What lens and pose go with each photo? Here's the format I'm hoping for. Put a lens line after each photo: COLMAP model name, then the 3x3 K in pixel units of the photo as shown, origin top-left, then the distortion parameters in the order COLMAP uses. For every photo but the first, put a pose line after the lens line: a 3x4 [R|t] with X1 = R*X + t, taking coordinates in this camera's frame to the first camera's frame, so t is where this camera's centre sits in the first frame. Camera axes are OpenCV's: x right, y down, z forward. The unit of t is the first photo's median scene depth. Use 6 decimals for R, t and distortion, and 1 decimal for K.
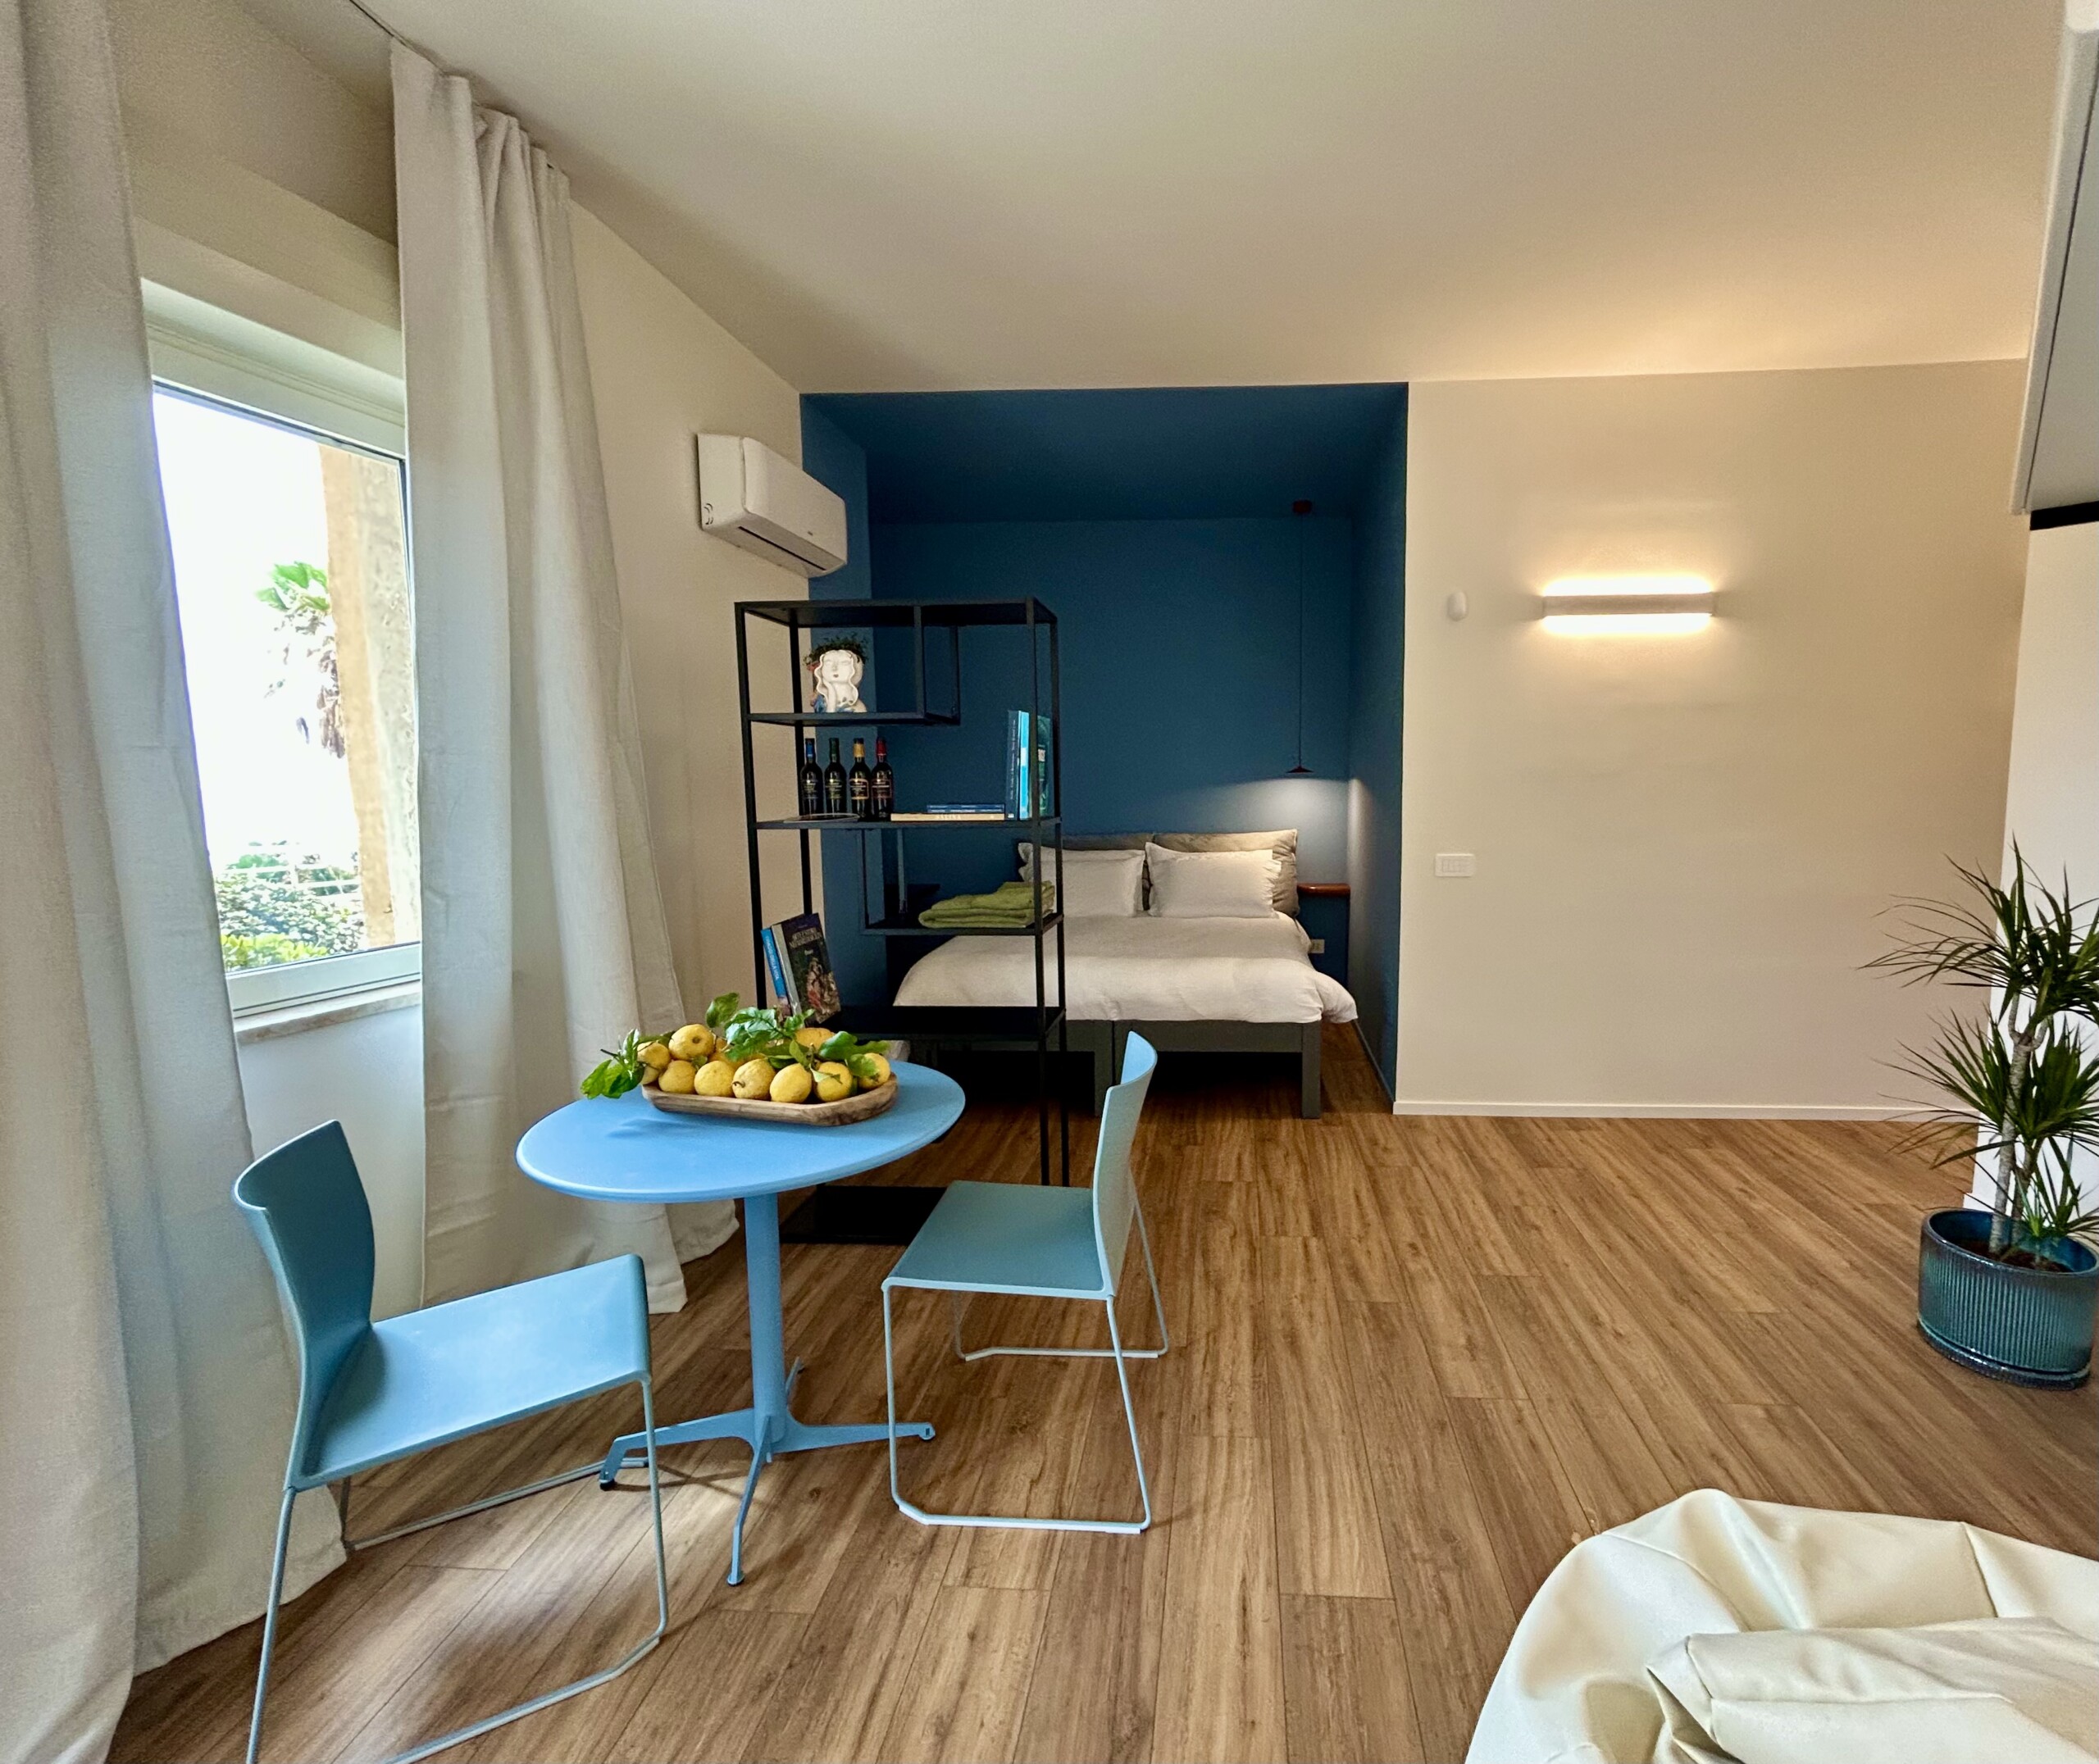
lens RADIAL K [[962.7, 0, 1174.5], [0, 962.7, 884.7], [0, 0, 1]] dist [-0.002617, -0.000062]
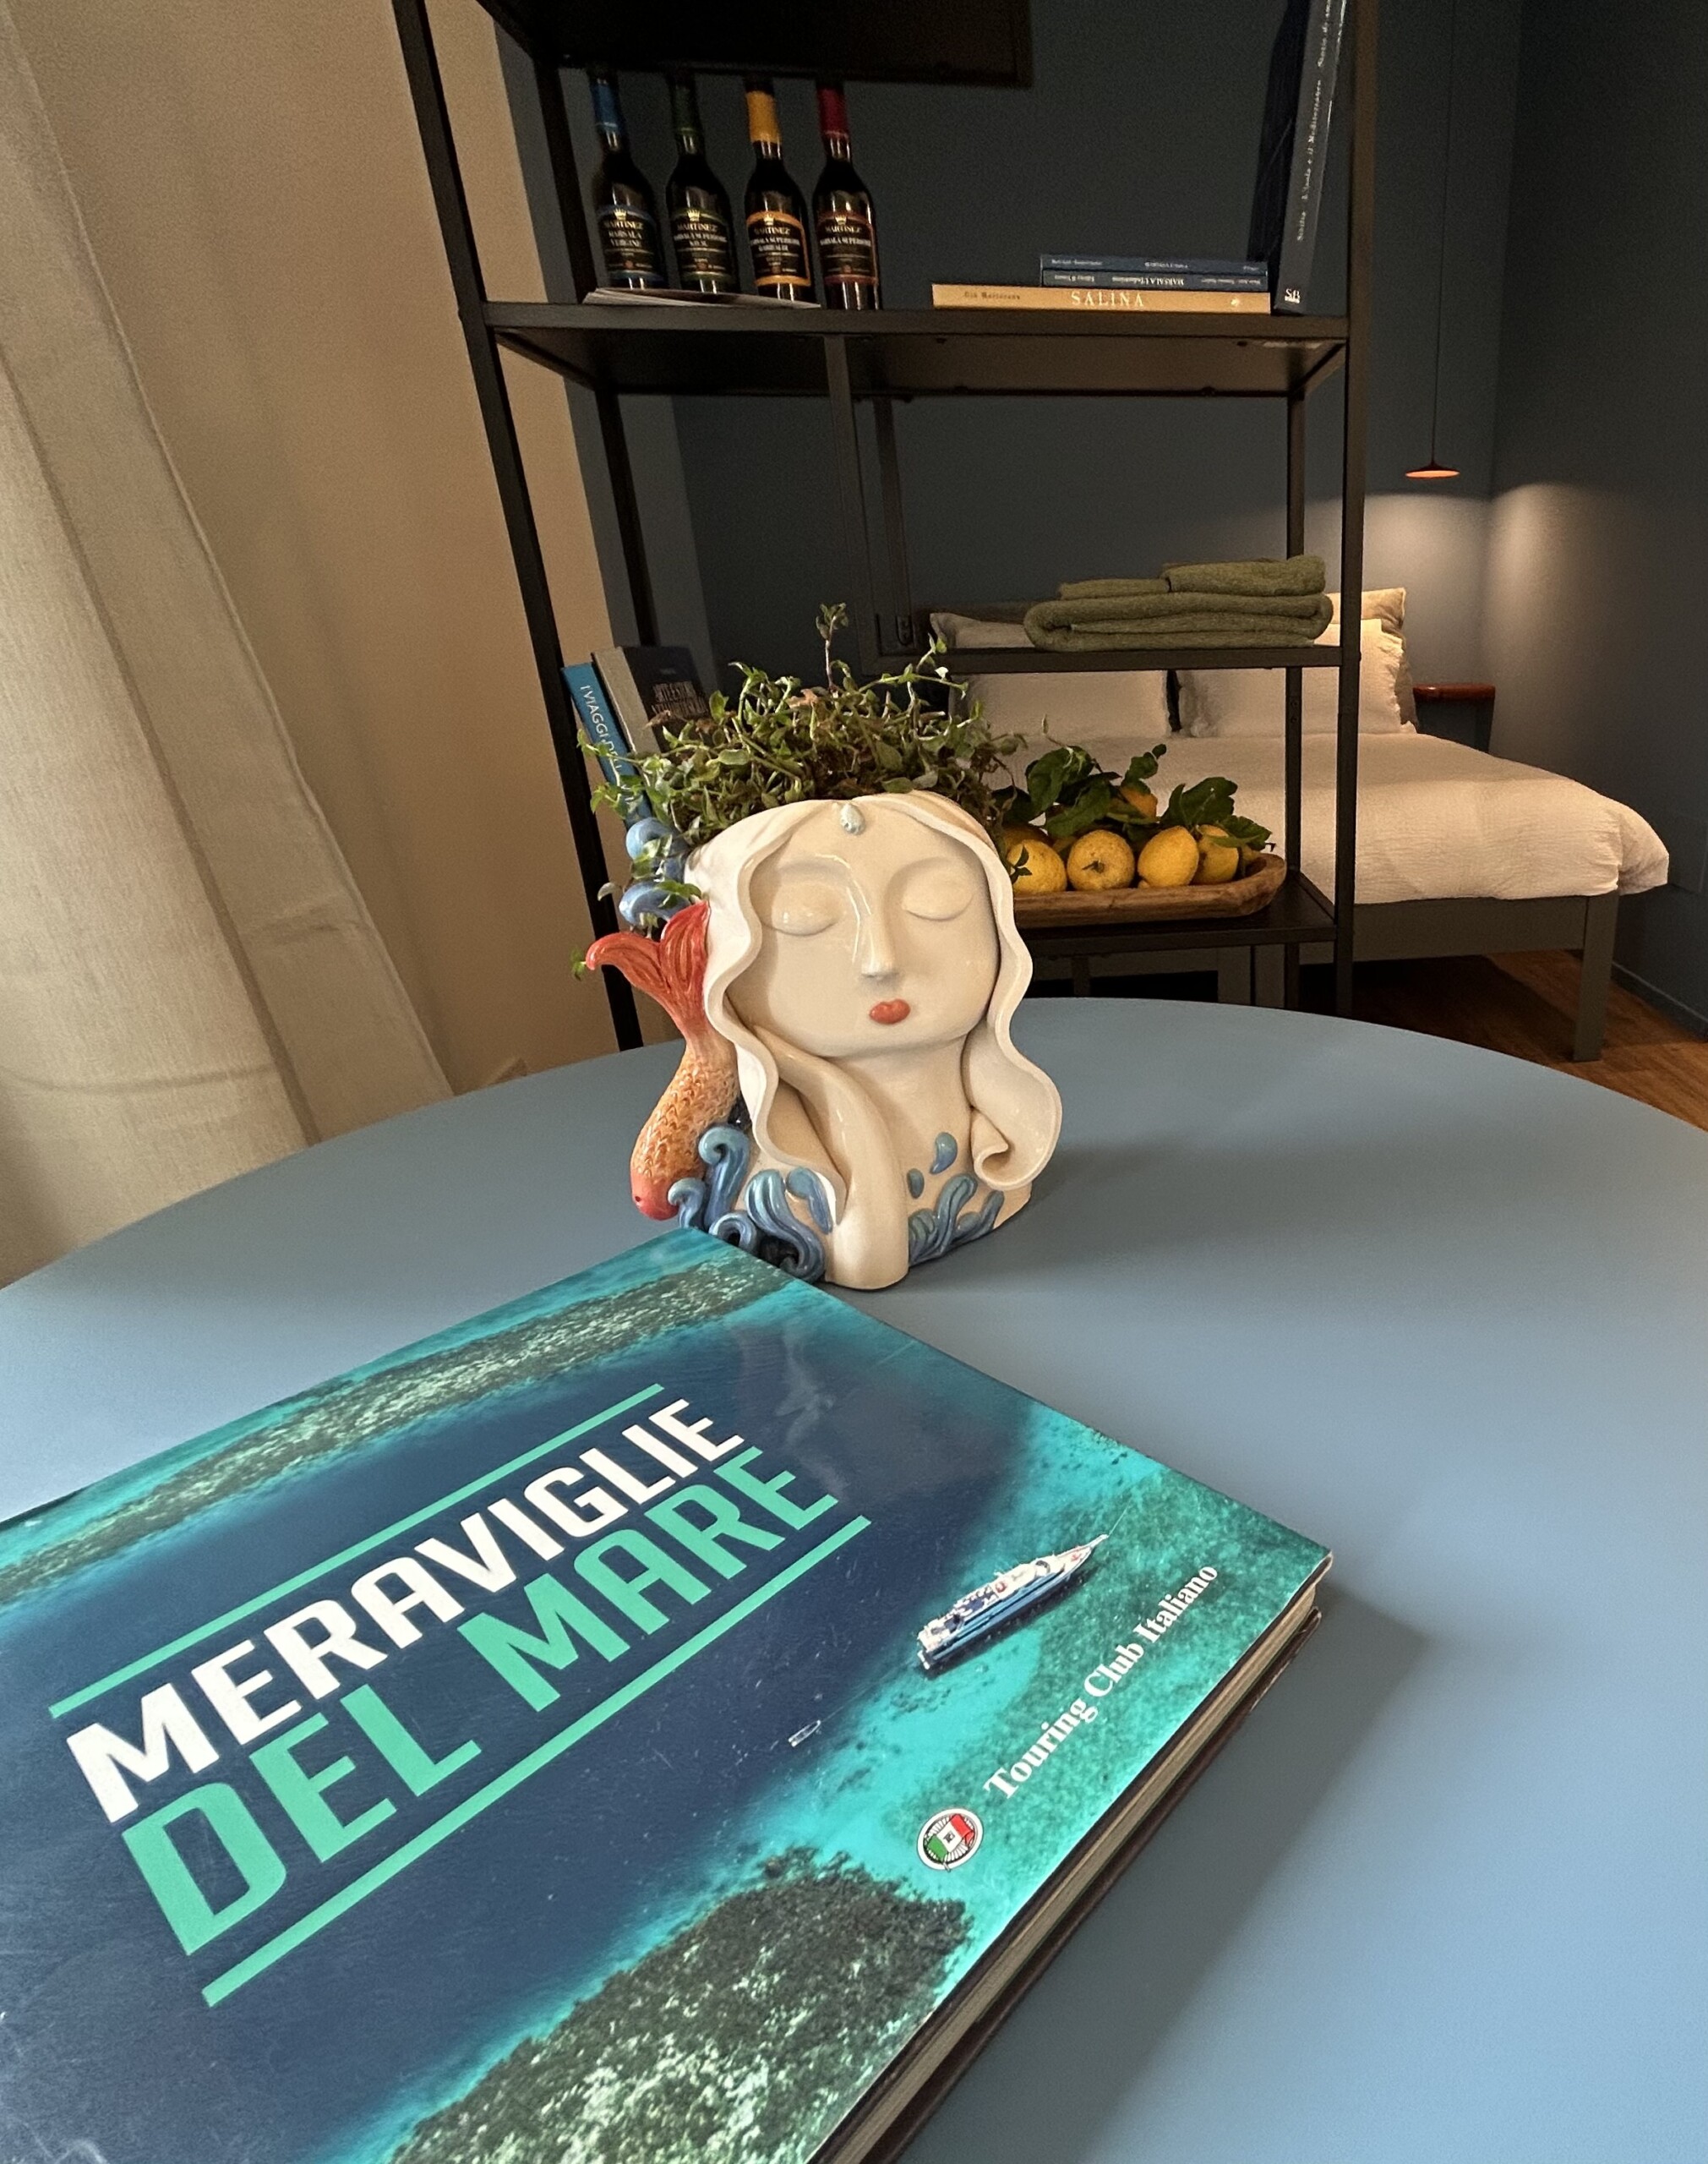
lens RADIAL K [[1179.7, 0, 1227.1], [0, 1179.7, 1082.8], [0, 0, 1]] dist [-0.021714, 0.019447]
pose [[0.978642, -0.079860, 0.189426, -0.289202], [0.027933, 0.964571, 0.262341, 0.088352], [-0.203666, -0.251446, 0.946200, 0.519167]]
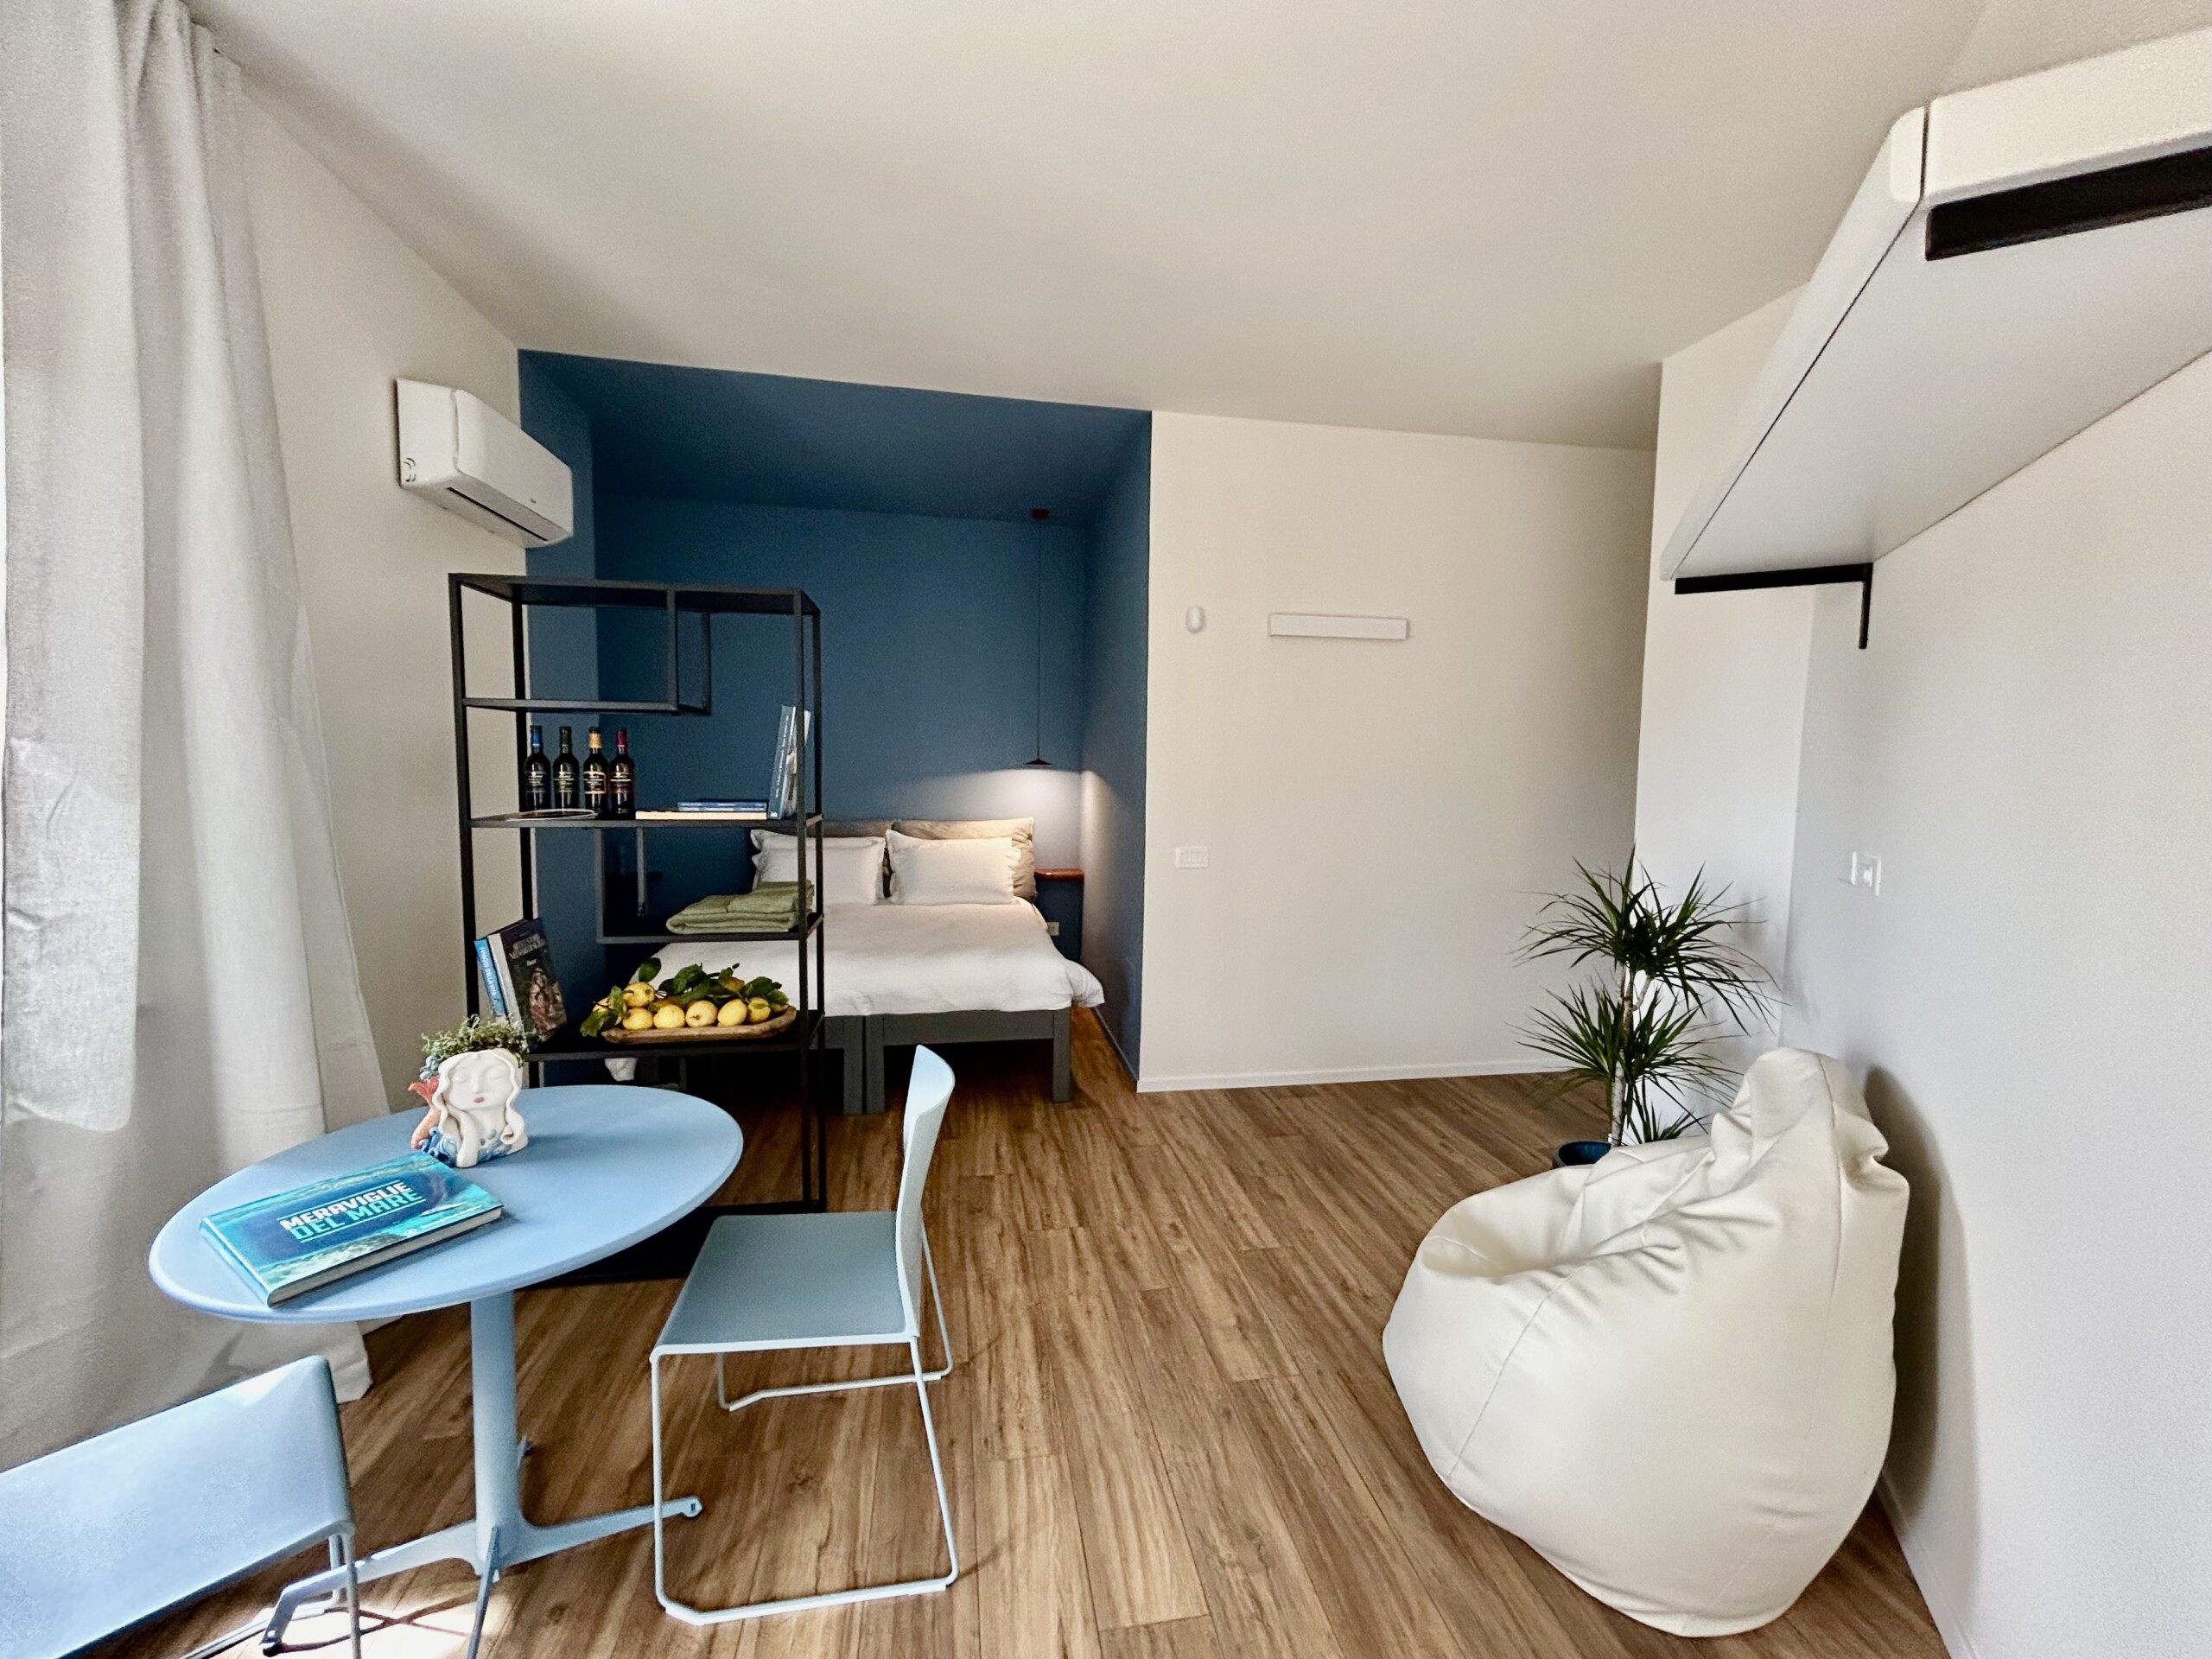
lens RADIAL K [[904.9, 0, 1106.0], [0, 904.9, 829.5], [0, 0, 1]] dist [0.000646, 0.000455]
pose [[0.971321, 0.004296, 0.237731, -0.061919], [0.003297, 0.999497, -0.031533, -0.027176], [-0.237747, 0.031413, 0.970819, 0.047598]]
